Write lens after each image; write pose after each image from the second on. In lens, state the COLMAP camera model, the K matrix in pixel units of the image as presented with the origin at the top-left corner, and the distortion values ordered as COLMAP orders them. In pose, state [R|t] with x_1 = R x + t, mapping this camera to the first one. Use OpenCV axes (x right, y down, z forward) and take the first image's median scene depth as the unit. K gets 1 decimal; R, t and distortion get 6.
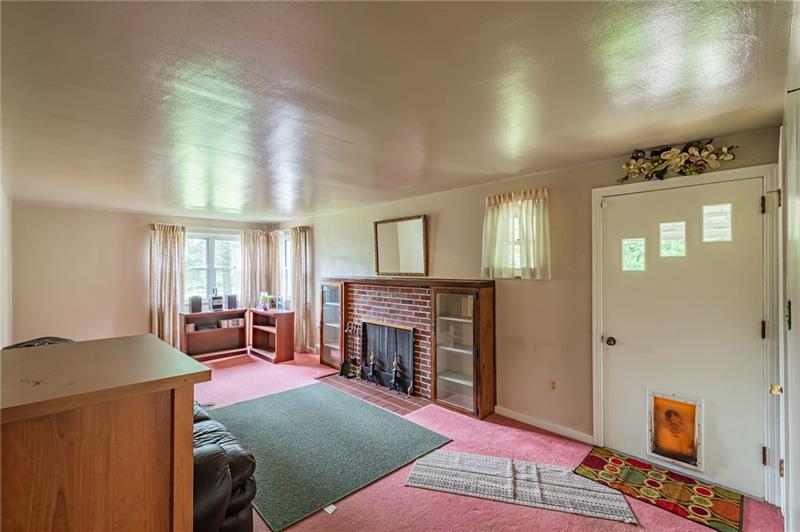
lens RADIAL K [[364.7, 0, 400.0], [0, 364.7, 266.0], [0, 0, 1]] dist [-0.000318, -0.000051]
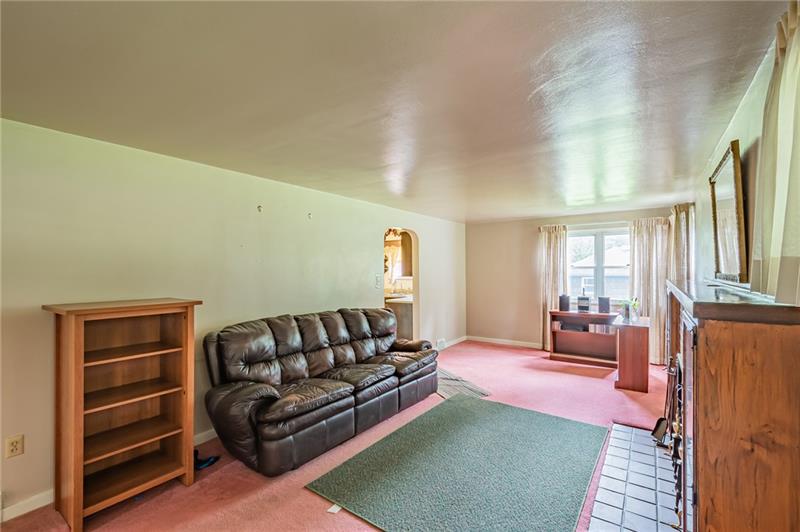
lens RADIAL K [[353.1, 0, 400.0], [0, 353.1, 266.0], [0, 0, 1]] dist [0.000396, 0.000045]
pose [[0.182479, -0.003075, -0.983205, 0.294255], [0.006621, 0.999976, -0.001899, 0.003444], [0.983187, -0.006163, 0.182496, 0.375096]]
